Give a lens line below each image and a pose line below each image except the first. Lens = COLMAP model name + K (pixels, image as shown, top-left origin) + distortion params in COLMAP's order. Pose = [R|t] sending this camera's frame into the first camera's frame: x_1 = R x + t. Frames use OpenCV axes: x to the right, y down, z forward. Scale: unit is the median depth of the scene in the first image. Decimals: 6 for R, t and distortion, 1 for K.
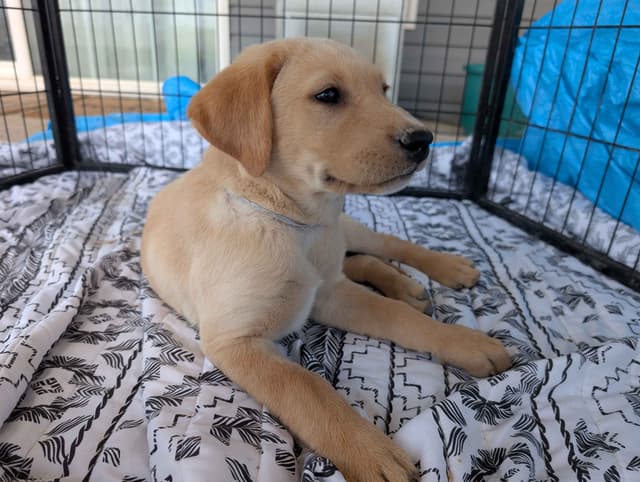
lens RADIAL K [[470.3, 0, 297.1], [0, 470.3, 246.0], [0, 0, 1]] dist [-0.006109, -0.004954]
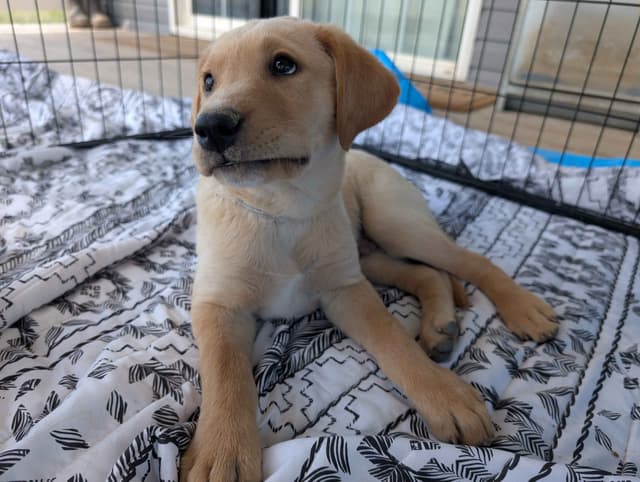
lens RADIAL K [[470.3, 0, 318.3], [0, 470.3, 241.6], [0, 0, 1]] dist [-0.006109, -0.004954]
pose [[0.850775, 0.256258, -0.458817, 0.492052], [-0.234938, 0.966418, 0.104122, -0.097602], [0.470091, 0.019209, 0.882409, 0.145855]]
